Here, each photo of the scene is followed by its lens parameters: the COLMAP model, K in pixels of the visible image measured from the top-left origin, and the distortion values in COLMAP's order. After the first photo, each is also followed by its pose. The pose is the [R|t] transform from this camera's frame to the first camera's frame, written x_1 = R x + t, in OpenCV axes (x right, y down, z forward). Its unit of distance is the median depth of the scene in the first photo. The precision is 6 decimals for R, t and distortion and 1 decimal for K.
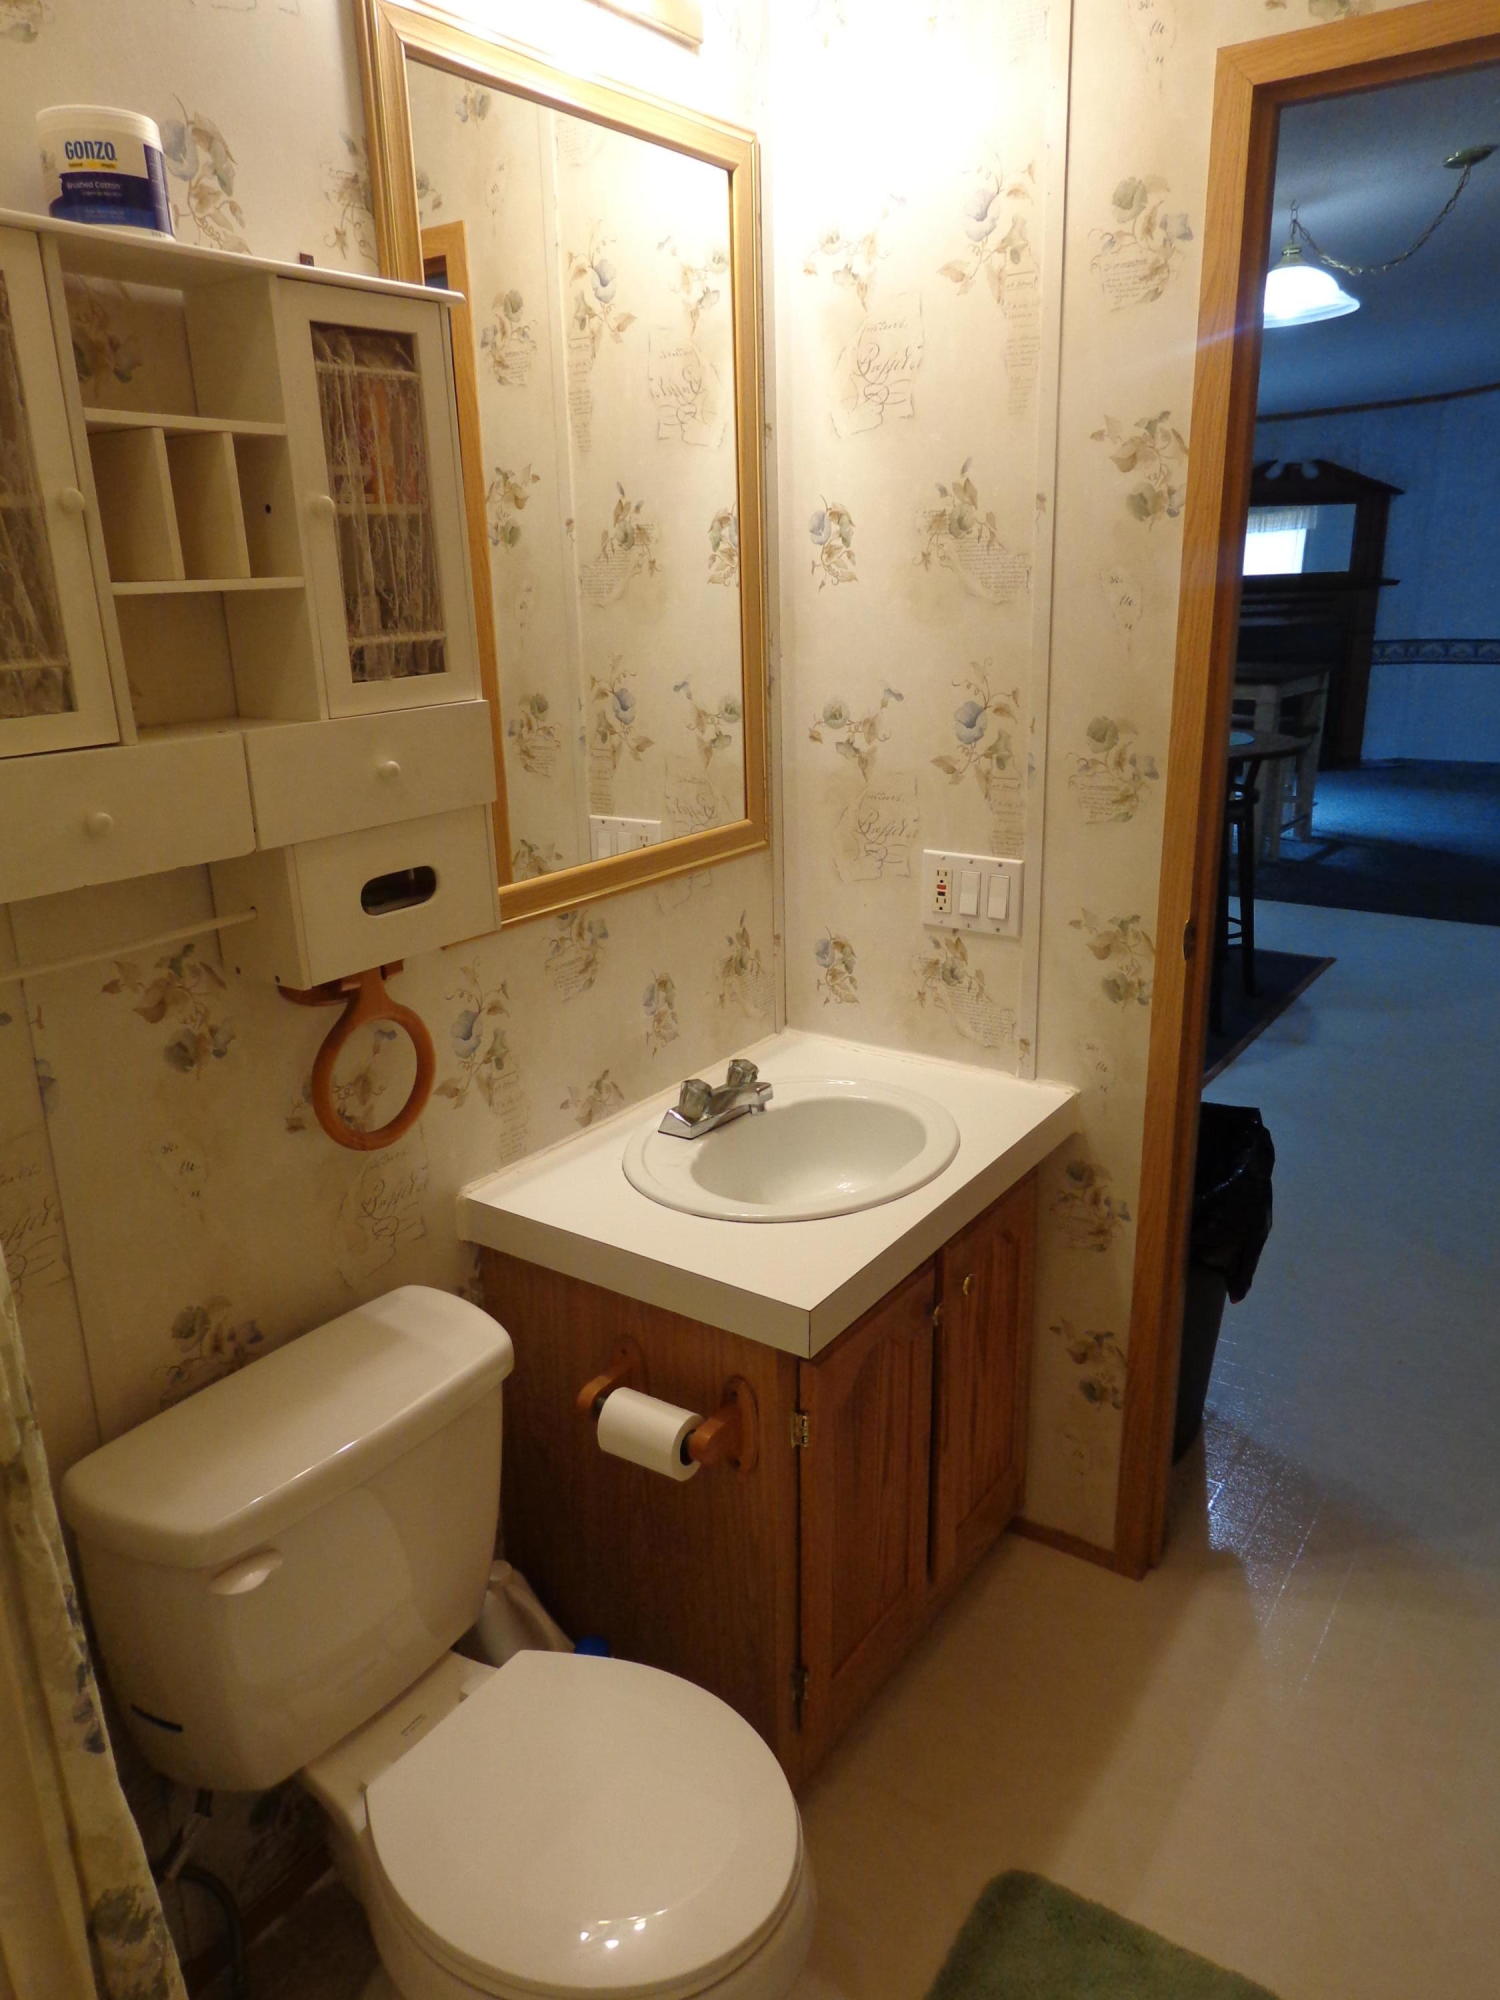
lens RADIAL K [[1378.0, 0, 750.0], [0, 1378.0, 1000.0], [0, 0, 1]] dist [0.002549, -0.000243]
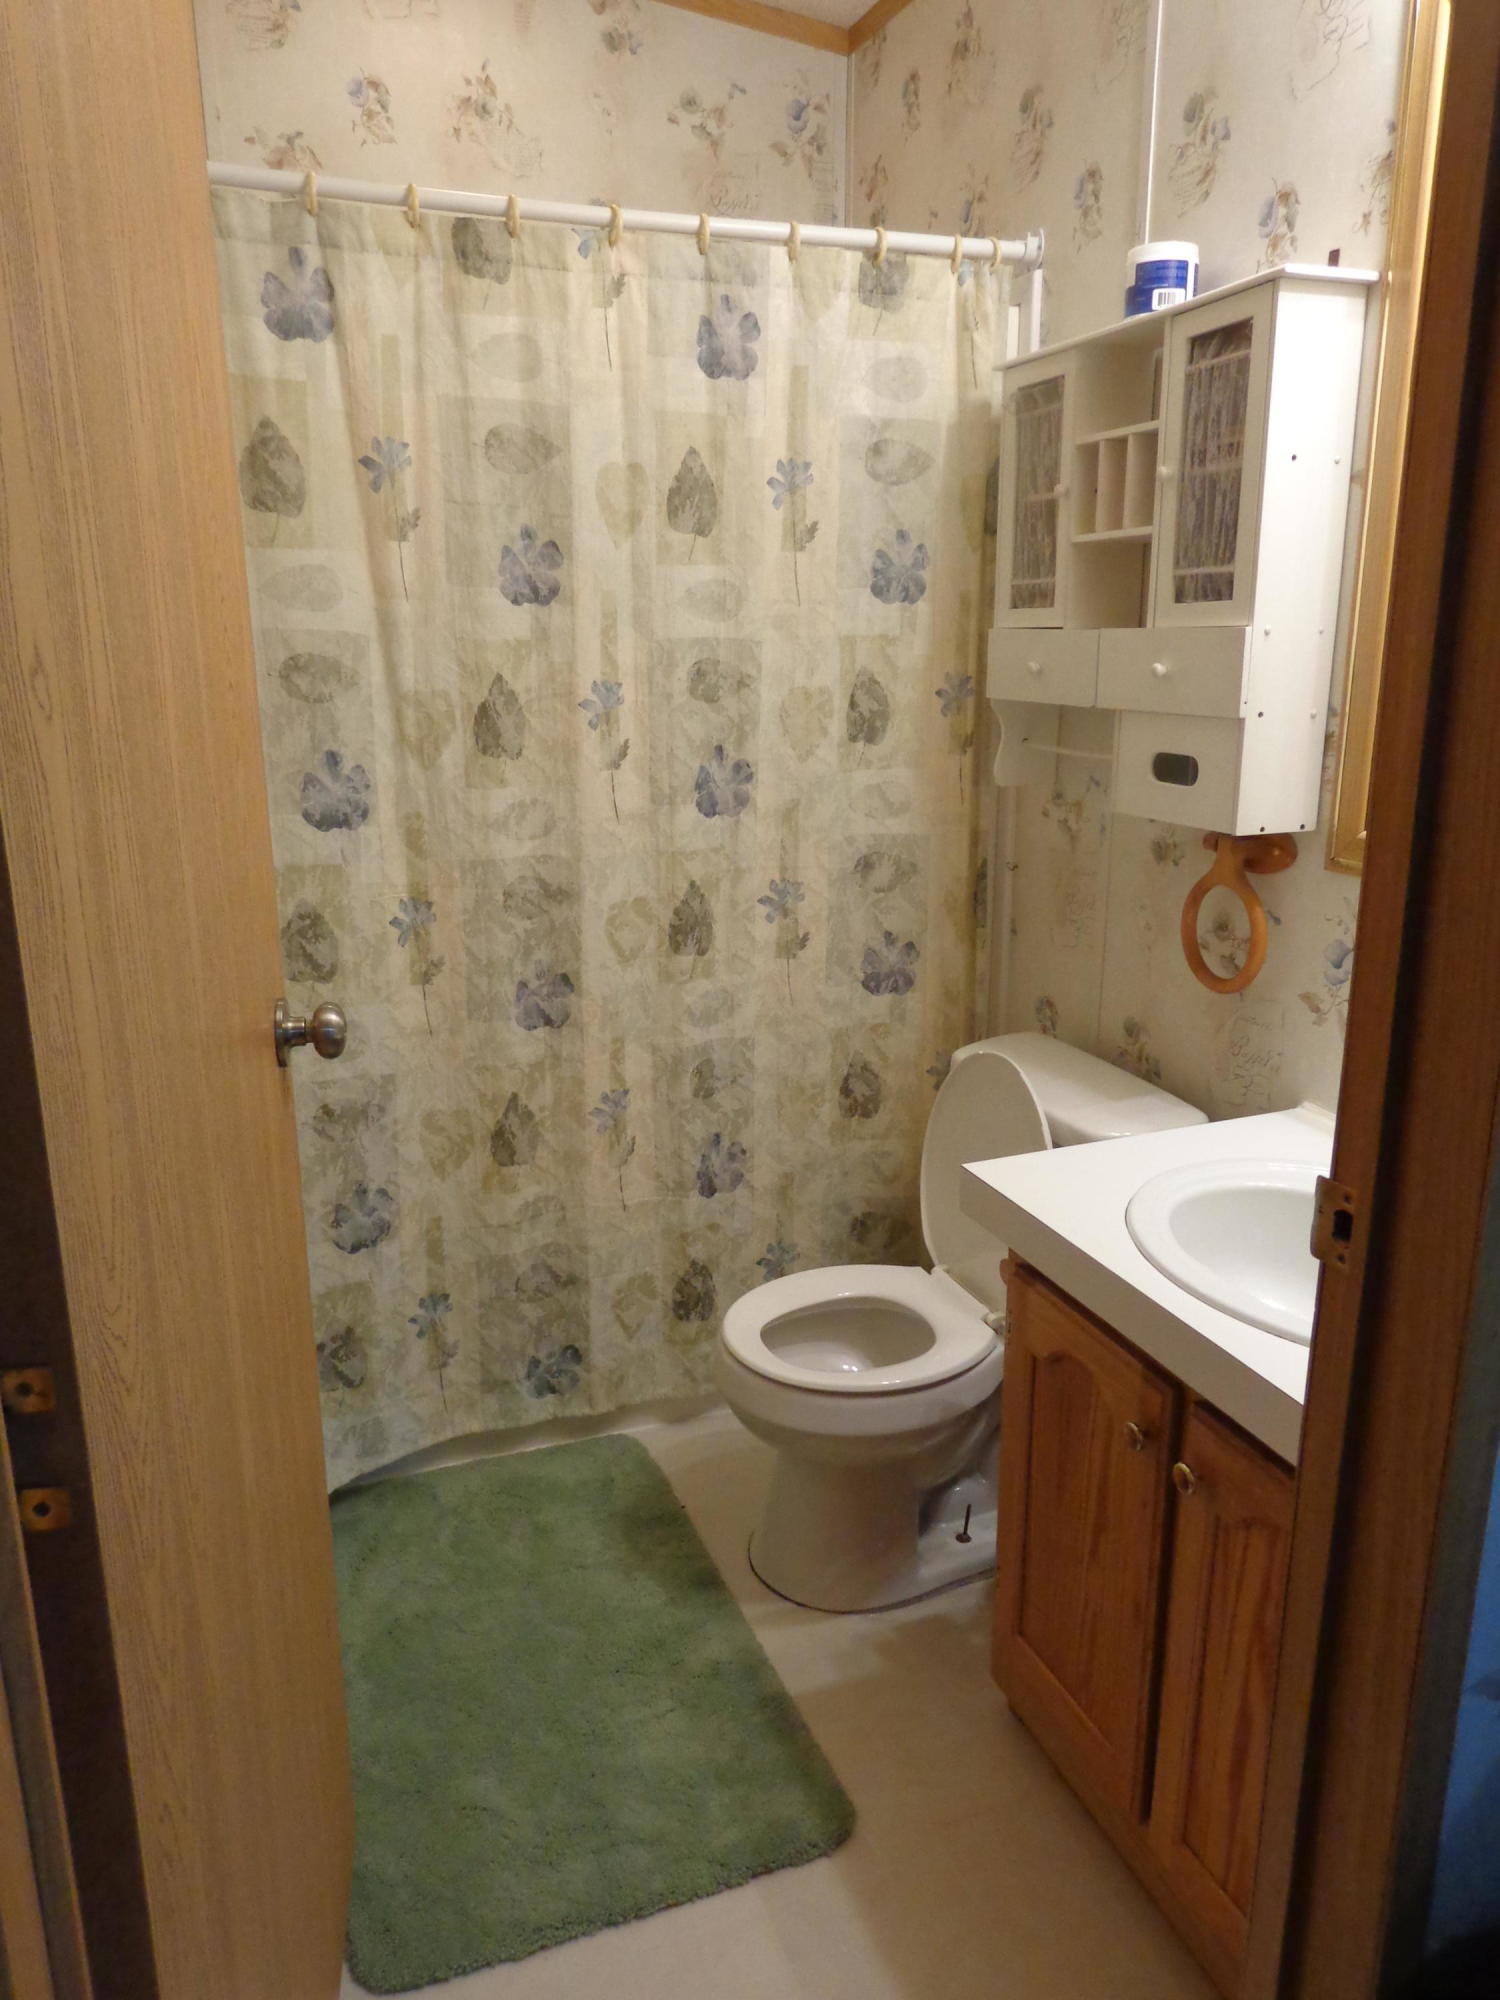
lens RADIAL K [[1395.3, 0, 750.0], [0, 1395.3, 1000.0], [0, 0, 1]] dist [0.036757, 0.002476]
pose [[-0.560412, 0.240461, -0.792538, 0.887940], [-0.236336, 0.870707, 0.431294, -0.304145], [0.793778, 0.429008, -0.431125, 1.124275]]
